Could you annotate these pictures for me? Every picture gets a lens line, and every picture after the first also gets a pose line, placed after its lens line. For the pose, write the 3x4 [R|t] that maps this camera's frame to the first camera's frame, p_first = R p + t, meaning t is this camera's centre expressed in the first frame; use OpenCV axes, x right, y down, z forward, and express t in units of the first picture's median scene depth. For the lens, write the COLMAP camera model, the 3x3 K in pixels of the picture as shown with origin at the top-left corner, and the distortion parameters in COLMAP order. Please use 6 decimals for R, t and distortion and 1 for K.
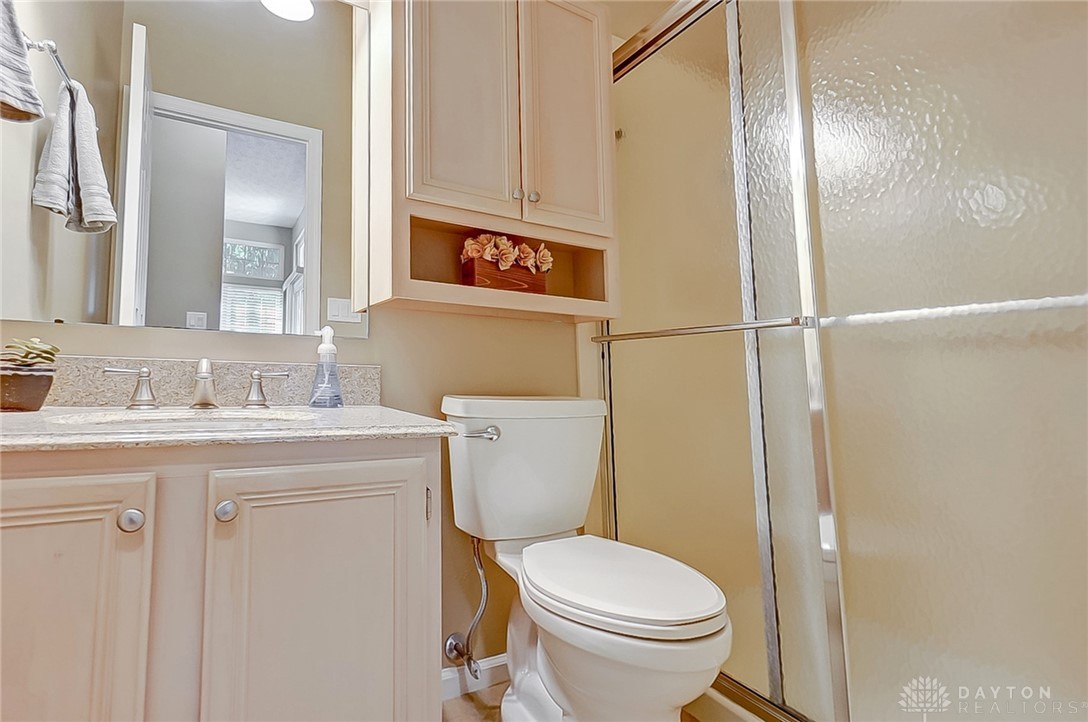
lens RADIAL K [[496.6, 0, 544.0], [0, 496.6, 361.0], [0, 0, 1]] dist [0.009628, -0.000205]
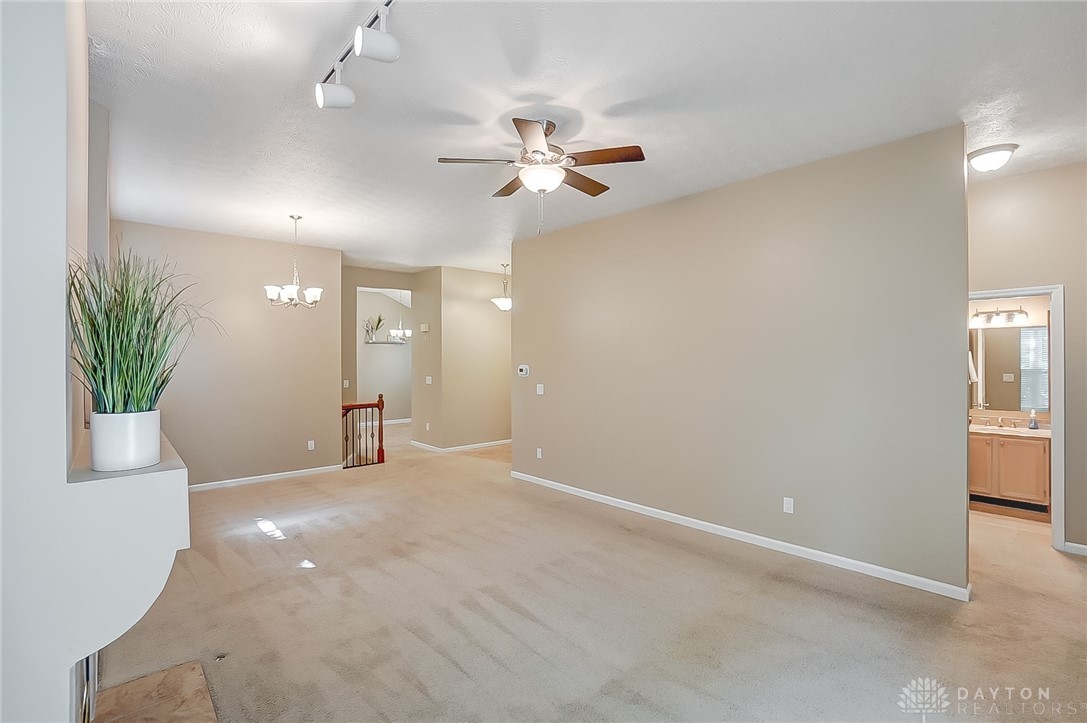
lens RADIAL K [[496.2, 0, 543.5], [0, 496.2, 361.5], [0, 0, 1]] dist [0.009628, -0.000205]
pose [[0.179317, -0.029184, -0.983358, 3.538533], [0.041088, 0.998910, -0.022153, -0.656286], [0.982933, -0.036432, 0.180321, -4.503090]]
